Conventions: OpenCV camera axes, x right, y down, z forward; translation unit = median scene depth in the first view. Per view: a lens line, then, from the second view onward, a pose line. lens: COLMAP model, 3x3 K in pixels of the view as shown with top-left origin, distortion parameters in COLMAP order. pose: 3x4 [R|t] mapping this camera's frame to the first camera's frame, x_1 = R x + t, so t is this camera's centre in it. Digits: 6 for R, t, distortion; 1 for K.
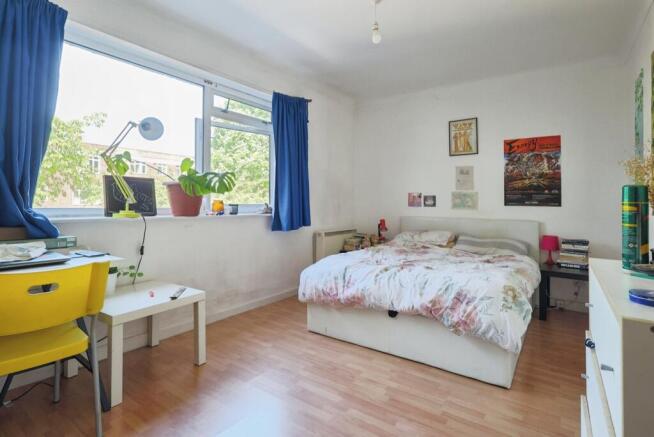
lens RADIAL K [[326.7, 0, 321.9], [0, 326.7, 199.6], [0, 0, 1]] dist [-0.000097, 0.000262]
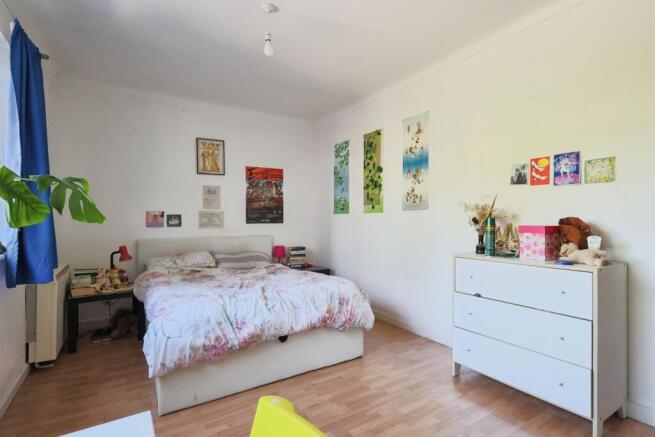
lens RADIAL K [[327.2, 0, 326.4], [0, 327.2, 218.0], [0, 0, 1]] dist [-0.000097, 0.000262]
pose [[0.390828, -0.016110, 0.920323, -0.398876], [0.000092, 0.999848, 0.017463, -0.021684], [-0.920464, -0.006740, 0.390770, 0.304634]]
